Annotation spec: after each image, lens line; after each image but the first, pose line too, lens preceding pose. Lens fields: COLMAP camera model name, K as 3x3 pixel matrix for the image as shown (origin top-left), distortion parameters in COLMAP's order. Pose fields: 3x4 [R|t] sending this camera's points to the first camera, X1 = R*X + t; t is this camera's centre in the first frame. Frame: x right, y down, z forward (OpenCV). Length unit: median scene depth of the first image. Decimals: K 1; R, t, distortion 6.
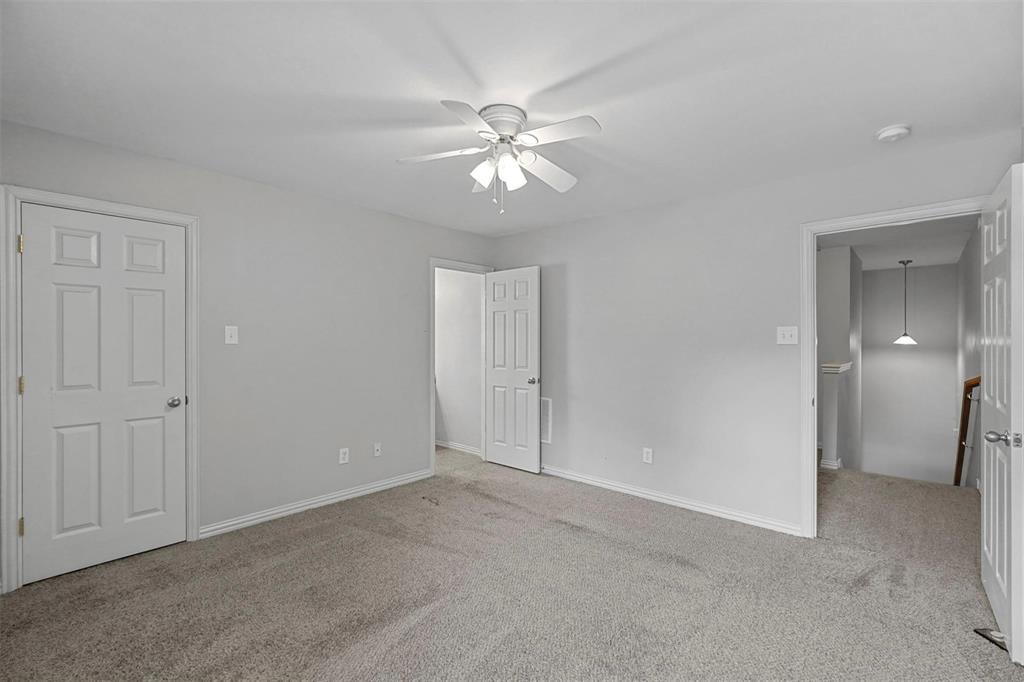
lens RADIAL K [[450.2, 0, 510.2], [0, 450.2, 343.0], [0, 0, 1]] dist [-0.020679, 0.009431]
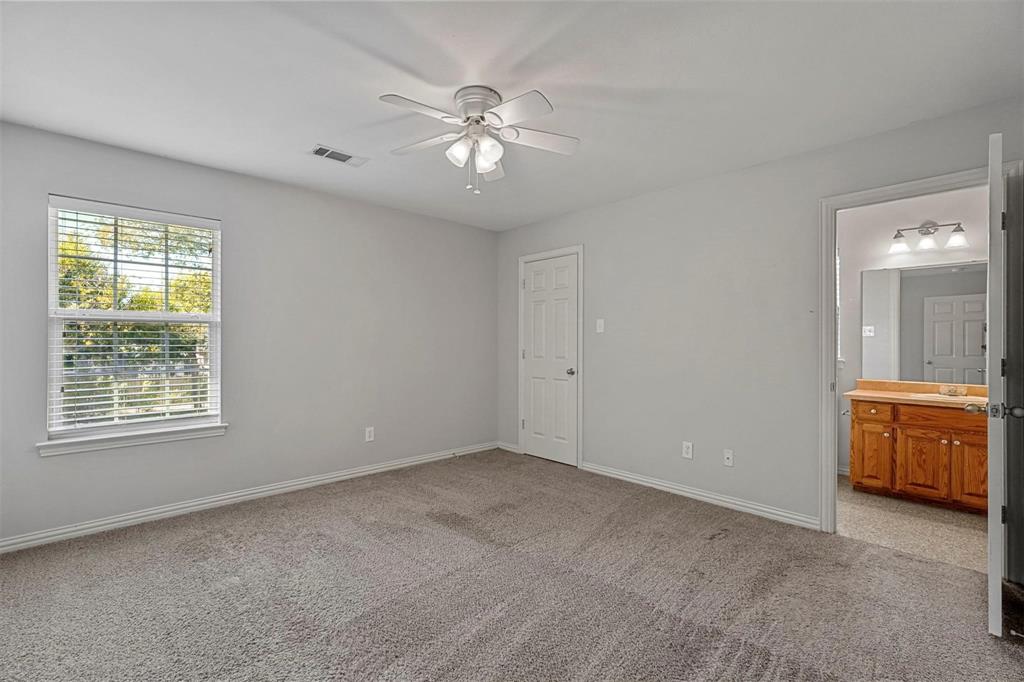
lens RADIAL K [[450.2, 0, 510.2], [0, 450.2, 343.0], [0, 0, 1]] dist [-0.020679, 0.009431]
pose [[-0.068864, 0.004205, -0.997617, 0.761745], [-0.004951, 0.999977, 0.004557, 0.029586], [0.997614, 0.005253, -0.068841, 0.875795]]
